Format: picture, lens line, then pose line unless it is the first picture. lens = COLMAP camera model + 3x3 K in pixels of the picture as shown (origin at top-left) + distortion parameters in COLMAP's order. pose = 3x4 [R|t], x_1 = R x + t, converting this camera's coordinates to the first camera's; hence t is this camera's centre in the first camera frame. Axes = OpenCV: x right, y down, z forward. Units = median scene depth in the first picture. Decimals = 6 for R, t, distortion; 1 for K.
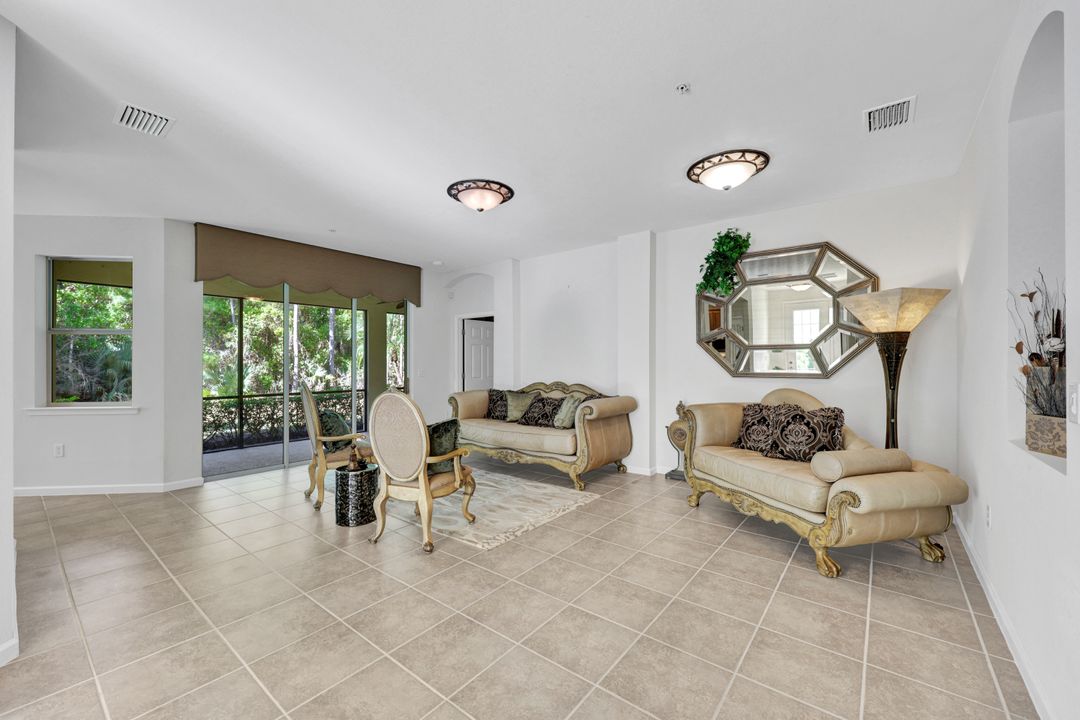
lens RADIAL K [[436.8, 0, 537.4], [0, 436.8, 358.0], [0, 0, 1]] dist [-0.002248, -0.000414]
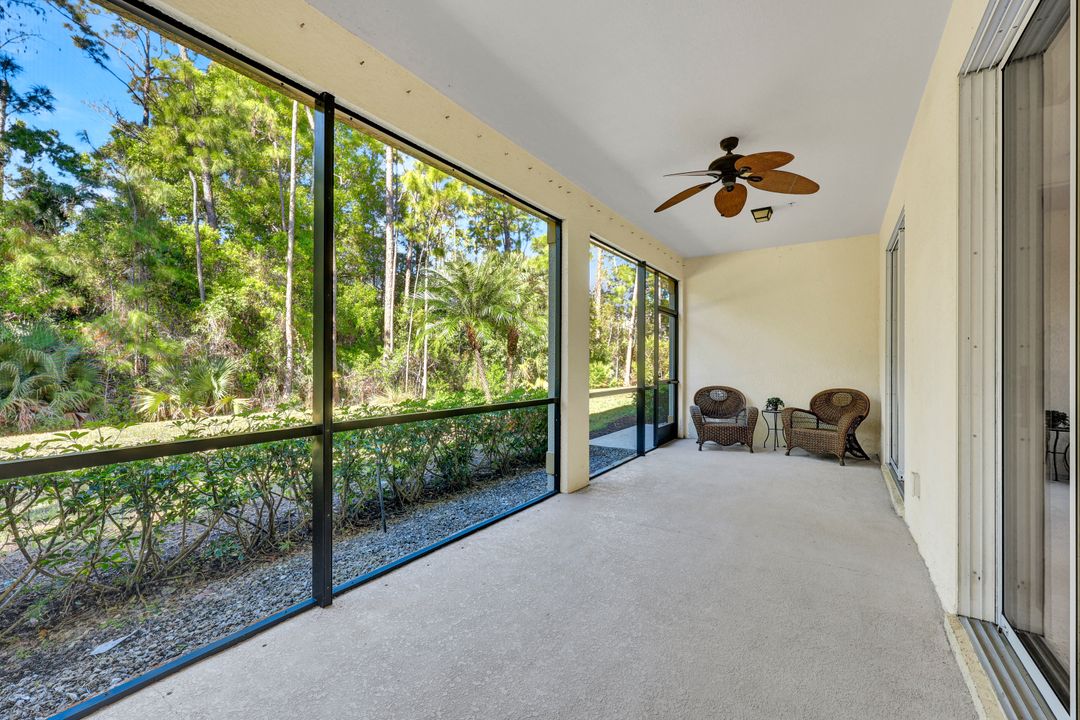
lens RADIAL K [[436.8, 0, 540.3], [0, 436.8, 359.6], [0, 0, 1]] dist [-0.002248, -0.000414]
pose [[0.997004, -0.000502, 0.077352, -0.196460], [0.000561, 1.000000, -0.000743, 0.019576], [-0.077352, 0.000785, 0.997004, 0.240807]]
